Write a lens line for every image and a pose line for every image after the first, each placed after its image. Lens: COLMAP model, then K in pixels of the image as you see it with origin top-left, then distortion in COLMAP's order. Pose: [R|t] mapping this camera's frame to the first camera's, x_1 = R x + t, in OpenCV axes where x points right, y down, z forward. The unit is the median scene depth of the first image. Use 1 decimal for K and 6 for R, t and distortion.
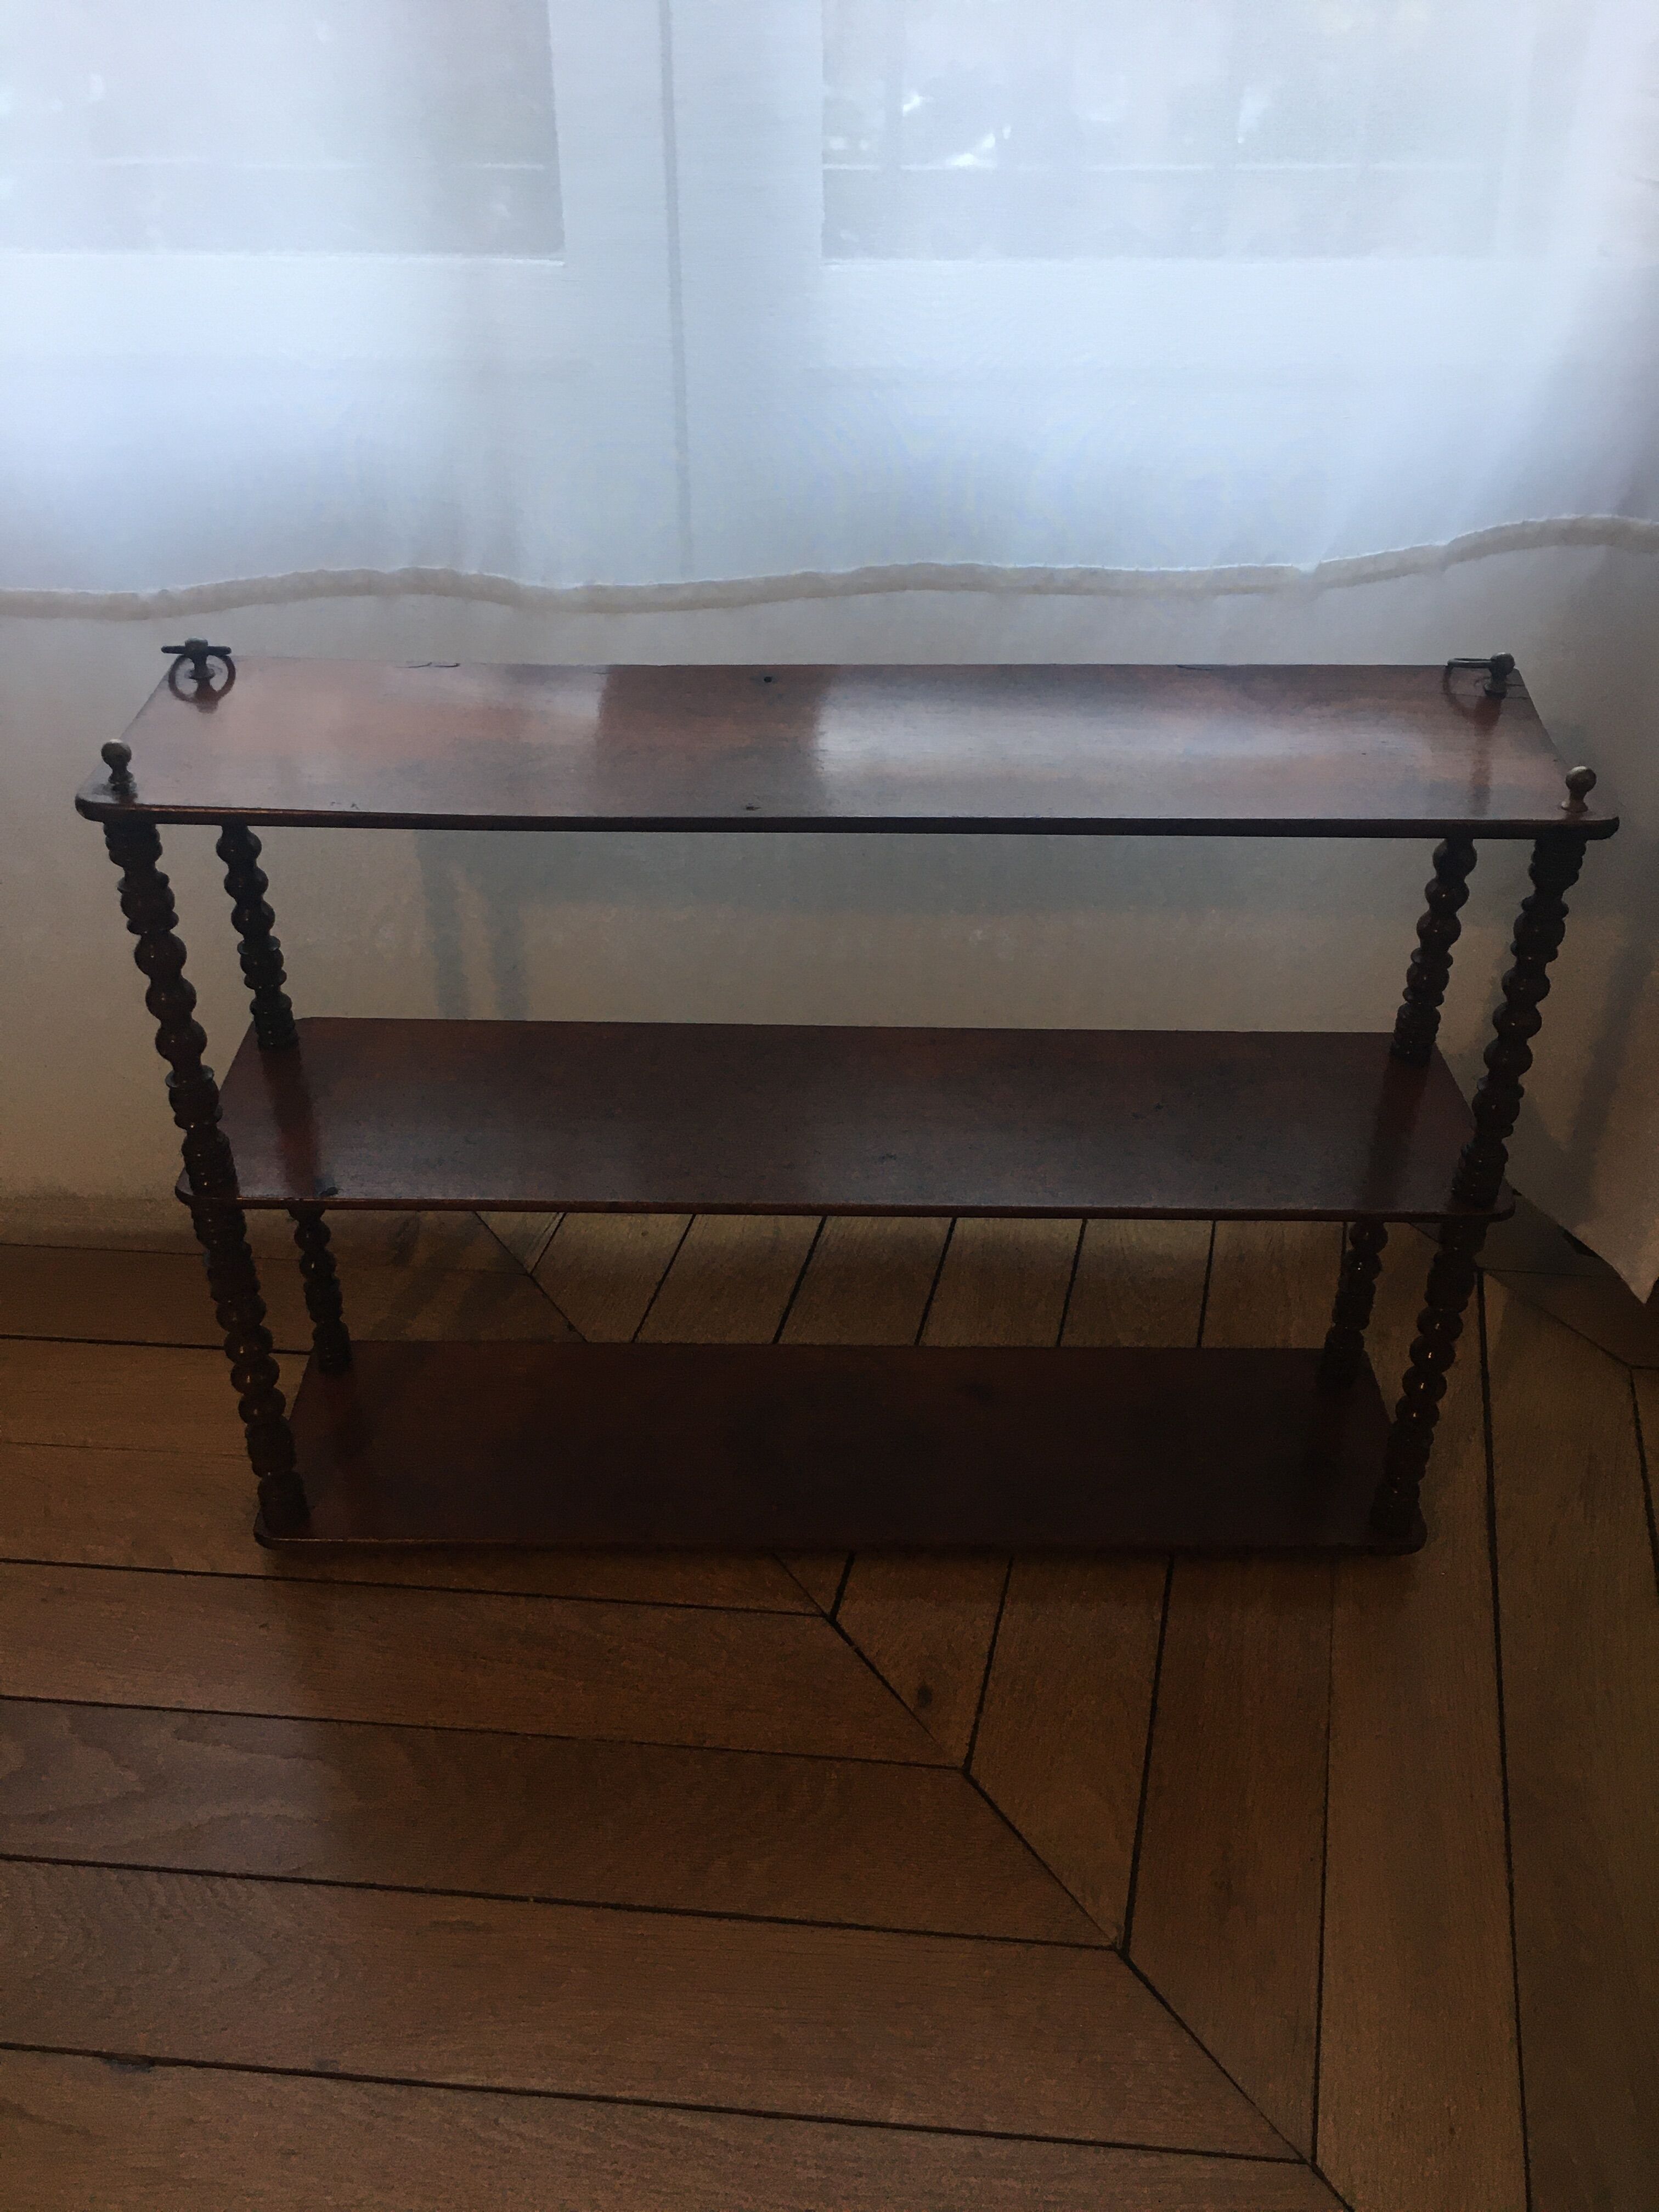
lens RADIAL K [[1910.0, 0, 839.8], [0, 1910.0, 1112.8], [0, 0, 1]] dist [0.078147, -0.102934]
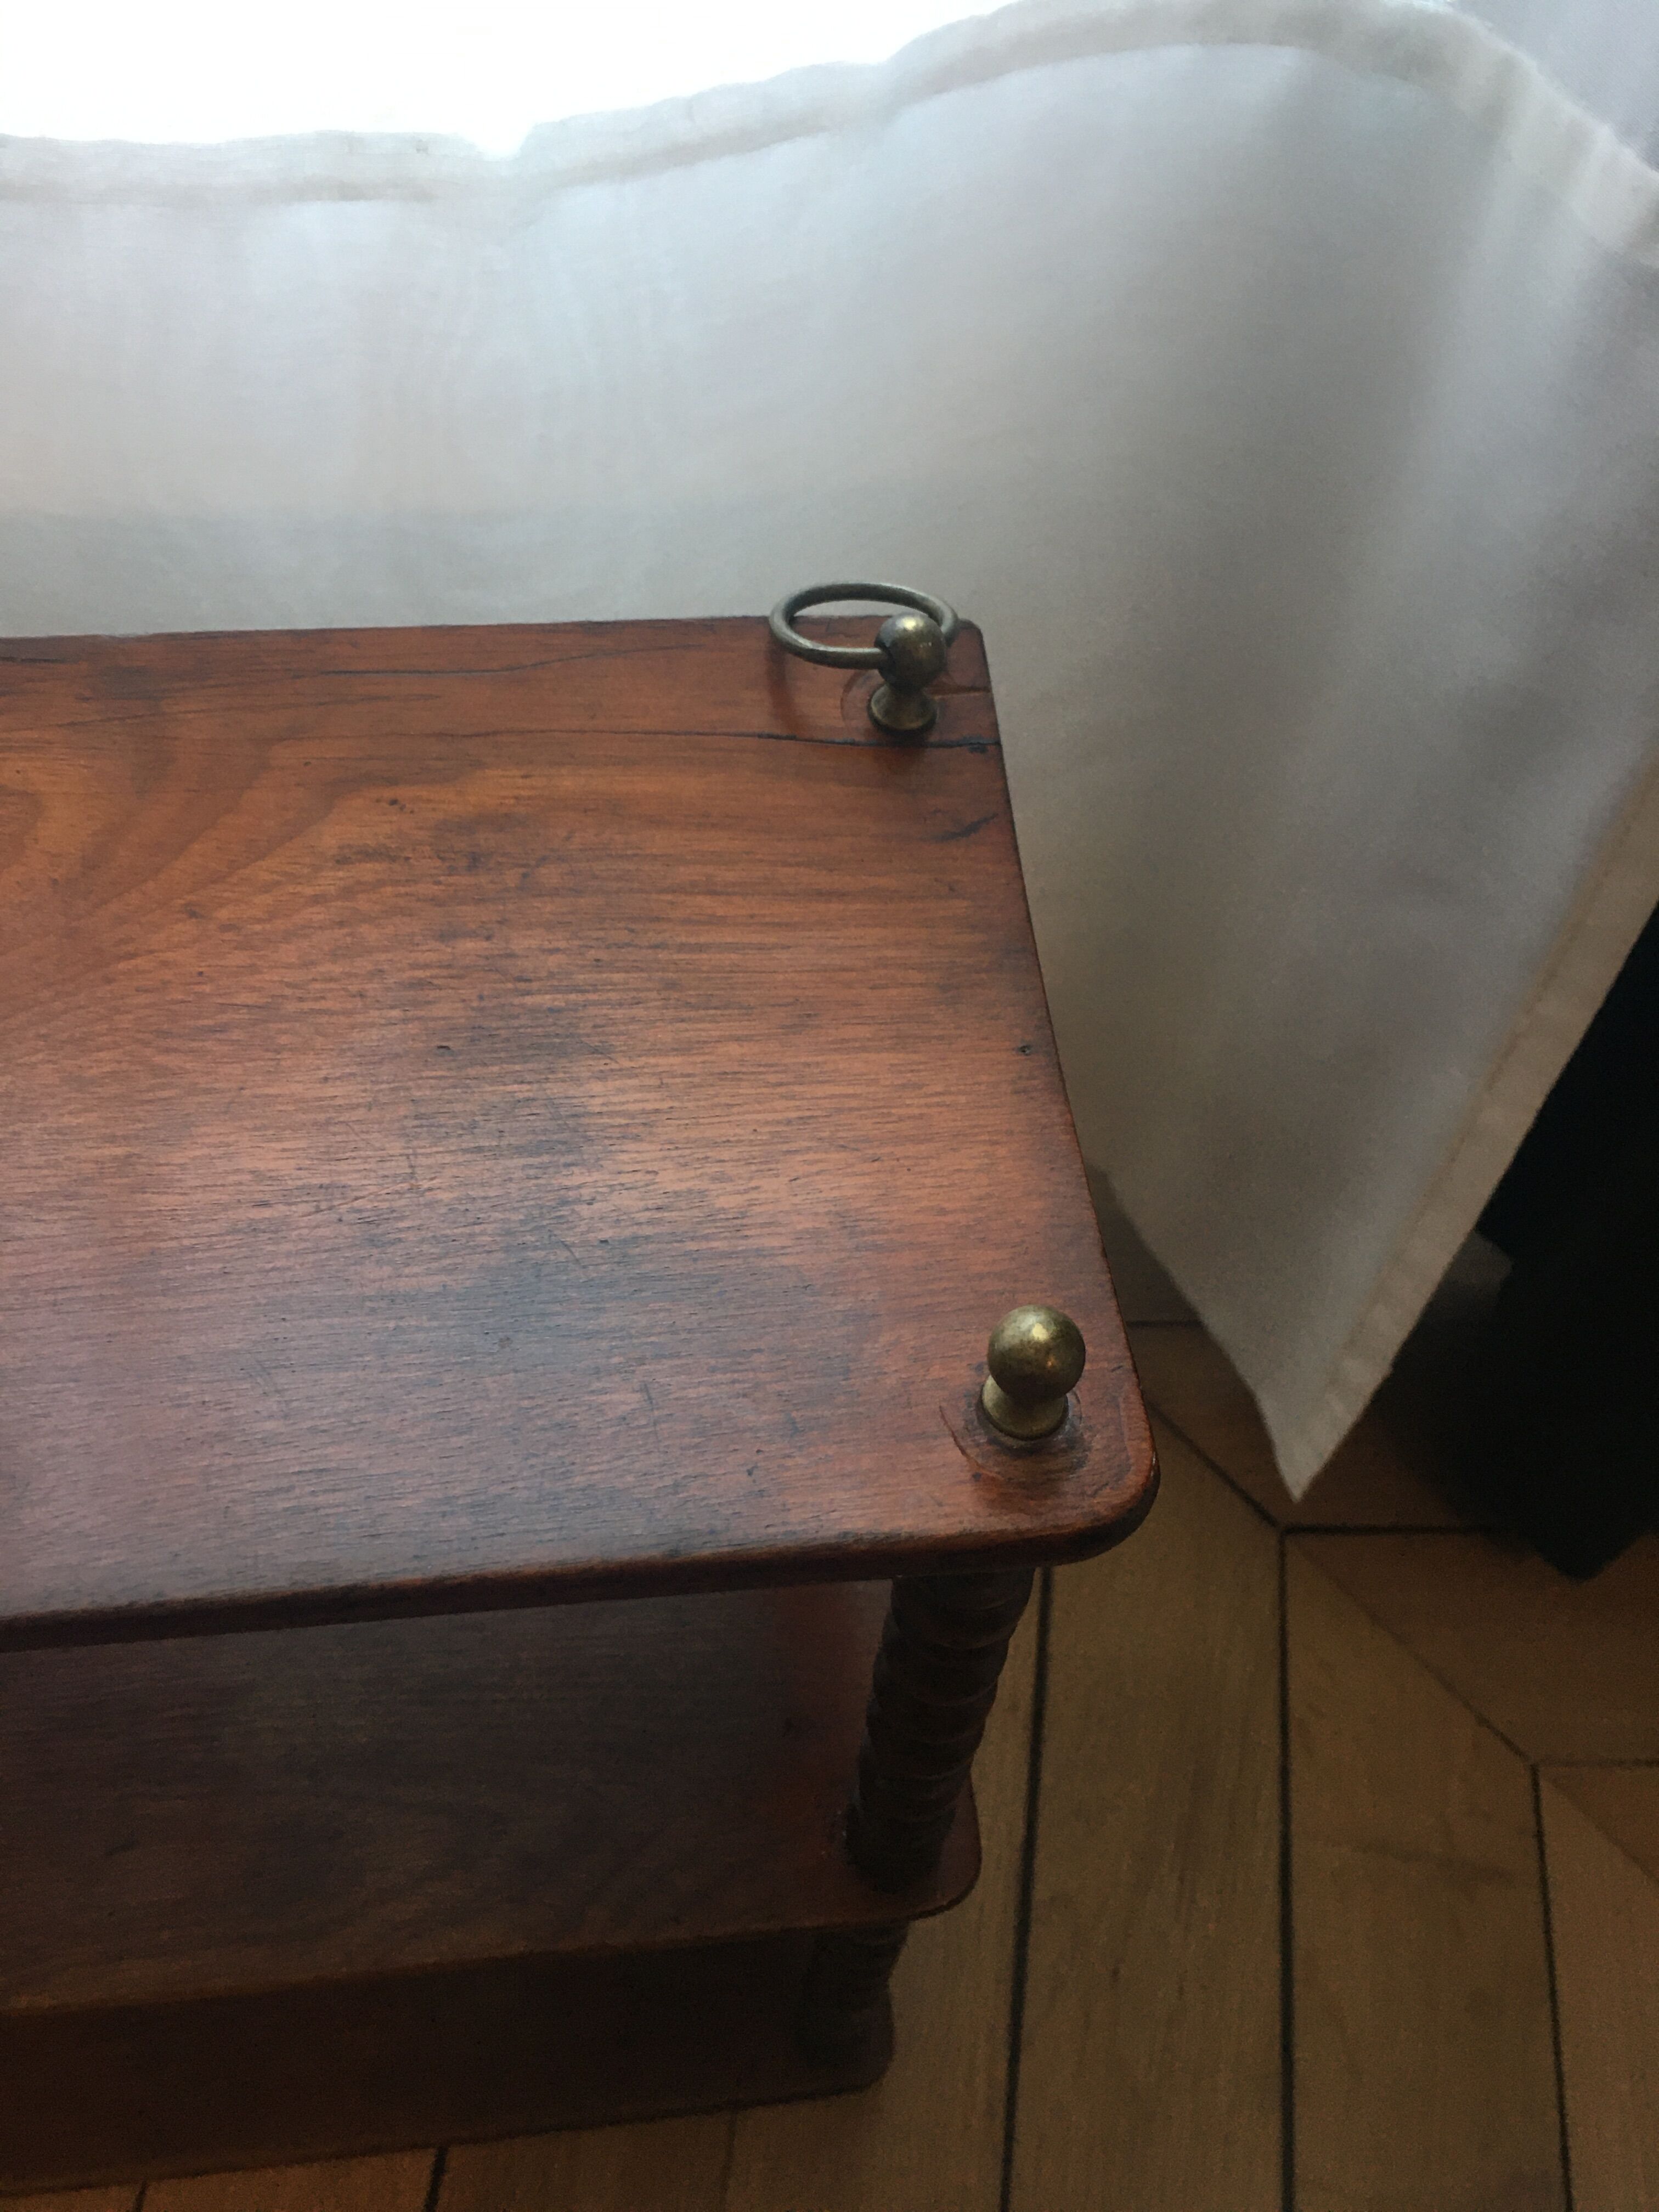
lens RADIAL K [[1910.0, 0, 852.3], [0, 1910.0, 1103.5], [0, 0, 1]] dist [0.078147, -0.102934]
pose [[0.991714, -0.071768, 0.106546, 0.258027], [0.029591, 0.934710, 0.354178, -0.241910], [-0.125008, -0.348090, 0.929089, 0.586969]]
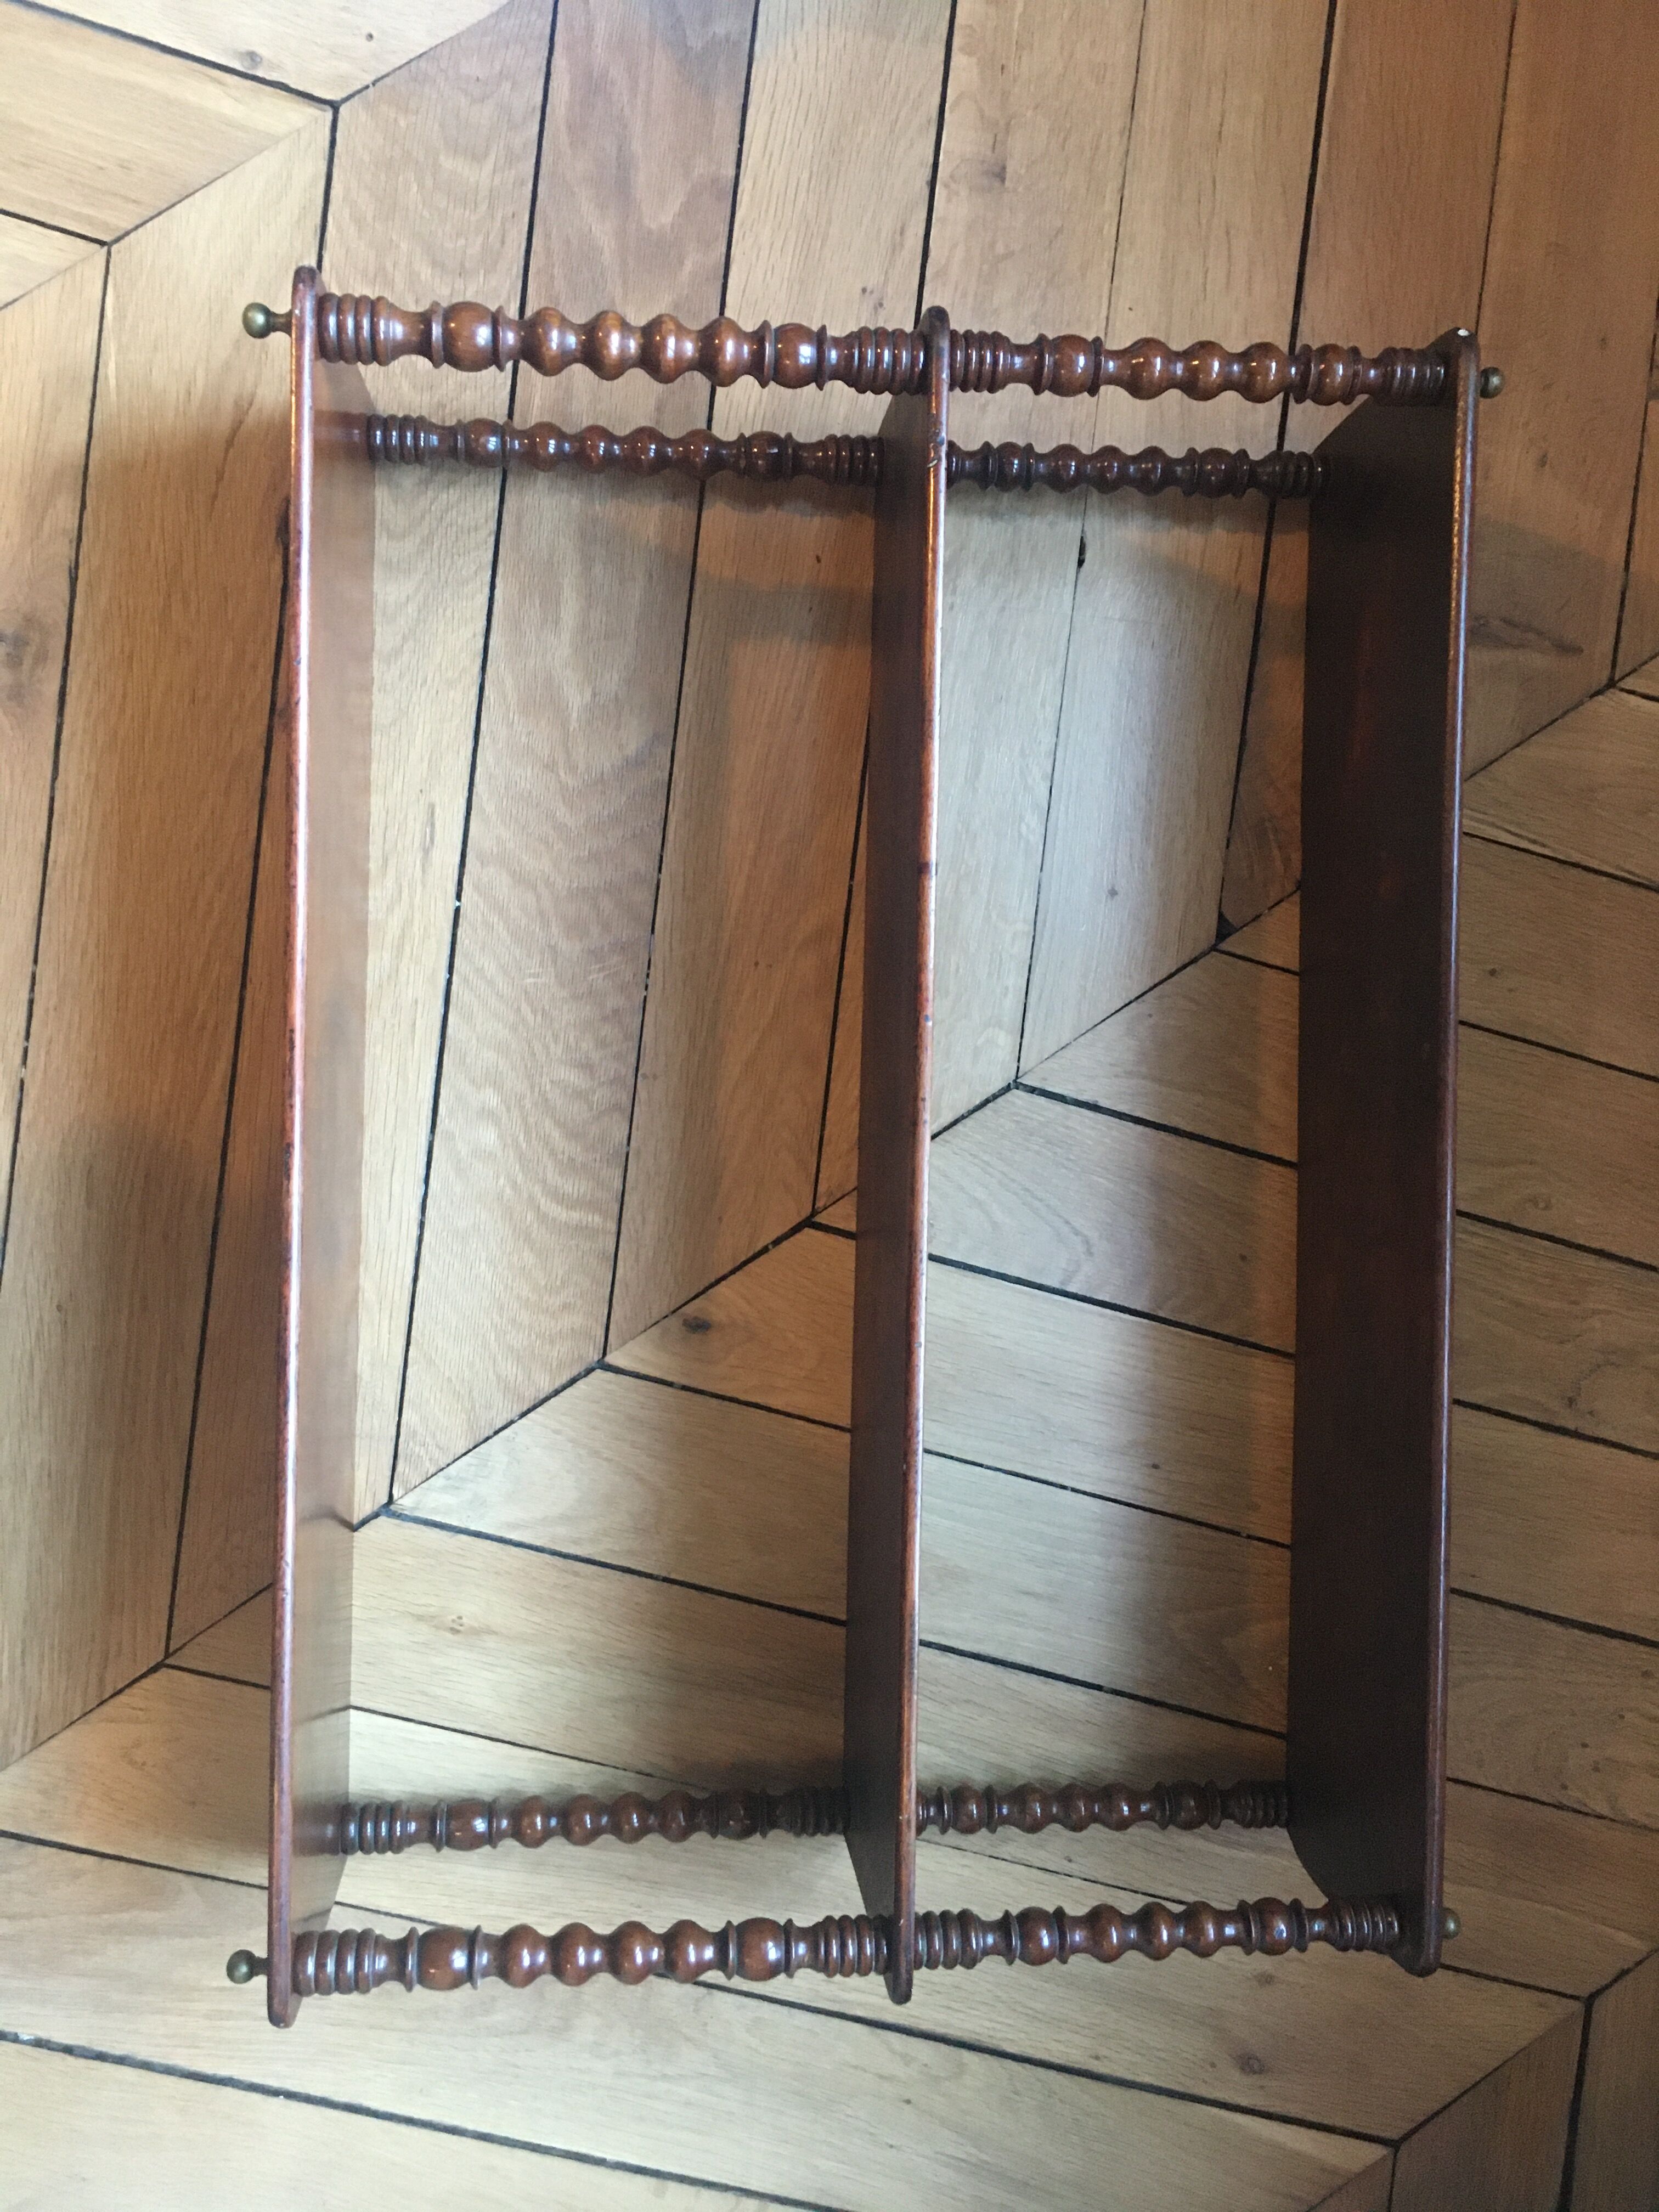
lens RADIAL K [[1910.0, 0, 816.5], [0, 1910.0, 1092.8], [0, 0, 1]] dist [0.078147, -0.102934]
pose [[-0.032742, 0.999443, 0.006418, -0.067542], [-0.668713, -0.026678, 0.743042, -0.368057], [0.742800, 0.020036, 0.669214, 0.431743]]
